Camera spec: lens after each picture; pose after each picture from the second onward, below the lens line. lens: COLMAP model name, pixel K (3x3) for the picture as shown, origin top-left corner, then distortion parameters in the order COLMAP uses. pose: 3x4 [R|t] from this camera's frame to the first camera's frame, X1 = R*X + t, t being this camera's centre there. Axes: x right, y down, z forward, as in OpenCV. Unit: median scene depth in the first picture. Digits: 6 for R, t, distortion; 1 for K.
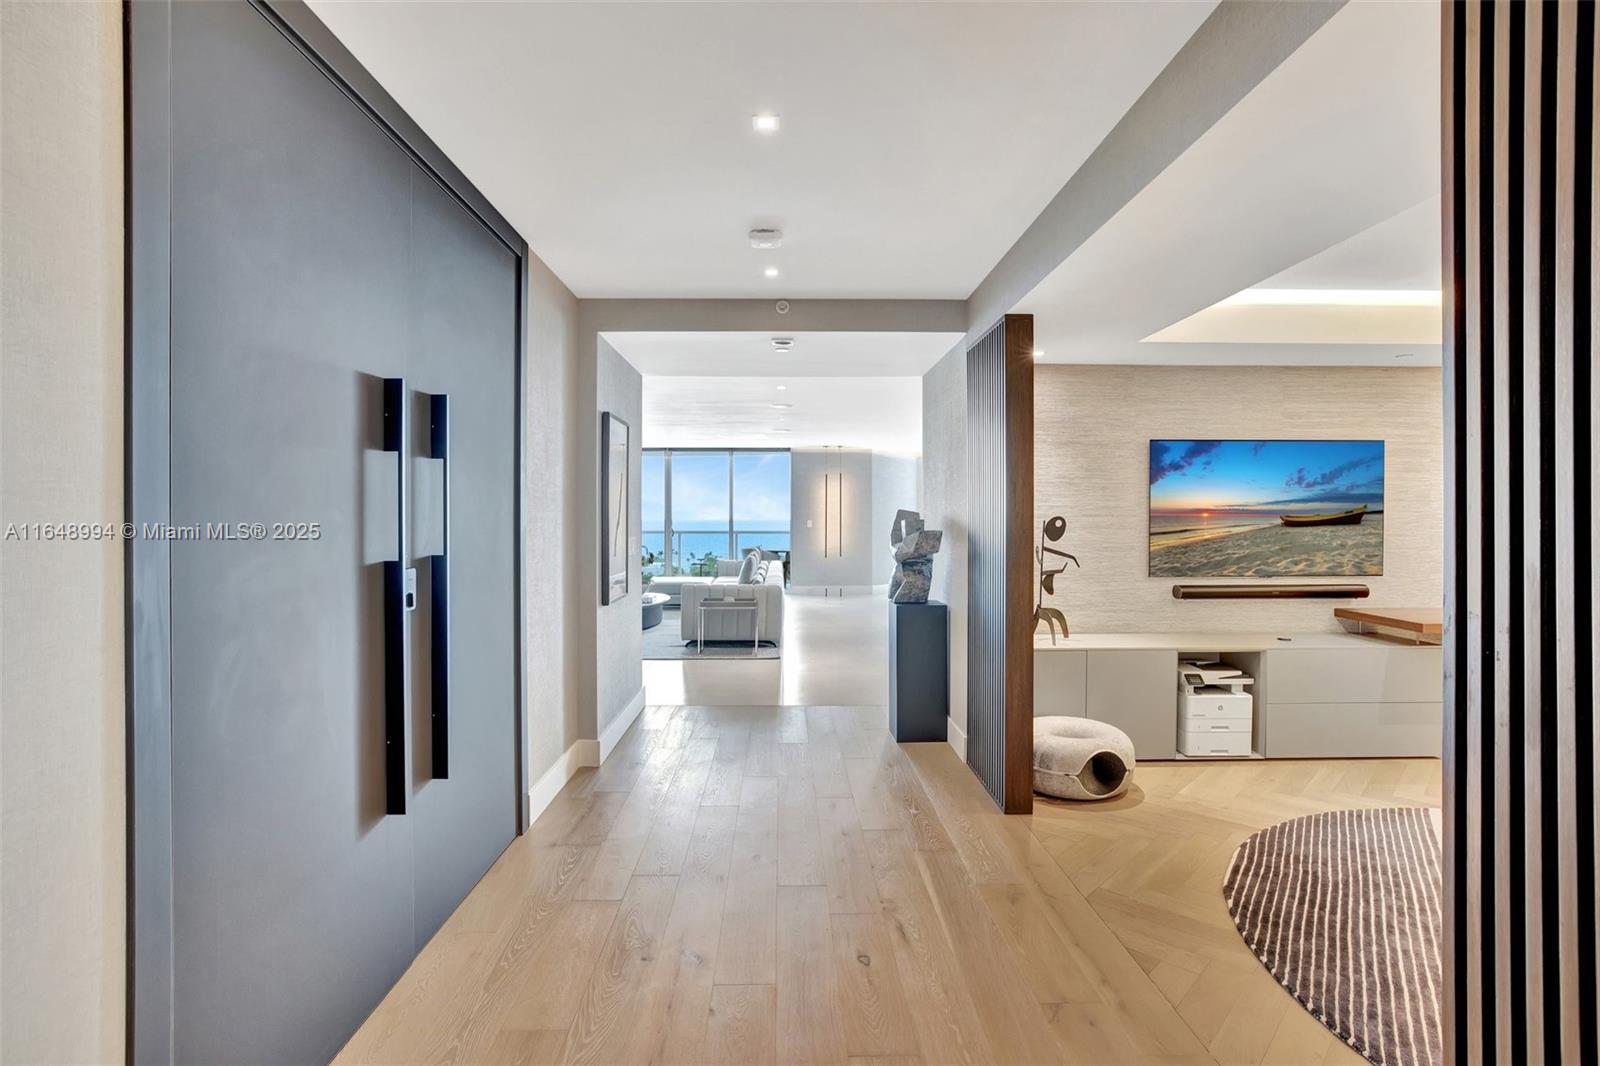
lens RADIAL K [[750.8, 0, 800.0], [0, 750.8, 533.0], [0, 0, 1]] dist [-0.015080, 0.001108]
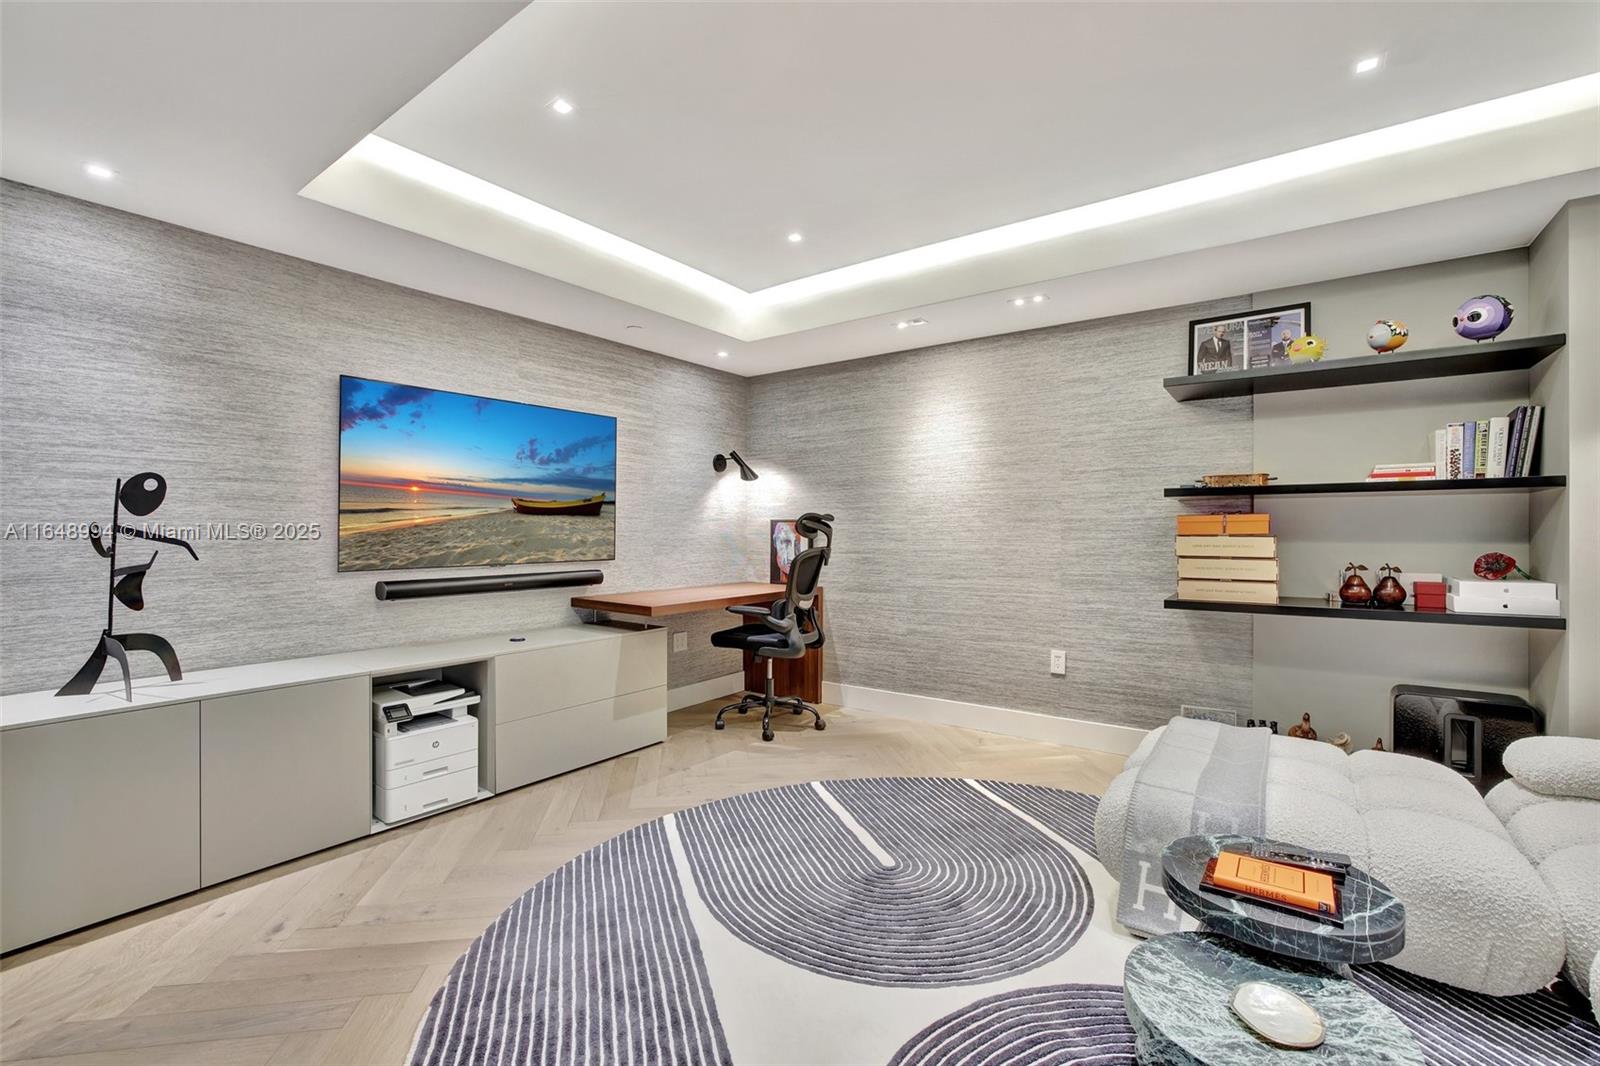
lens RADIAL K [[715.2, 0, 823.3], [0, 715.2, 534.0], [0, 0, 1]] dist [-0.024051, 0.014351]
pose [[0.578846, -0.001025, 0.815436, 0.201222], [0.002235, 0.999997, -0.000329, 0.026293], [-0.815434, 0.002013, 0.578847, 0.266530]]
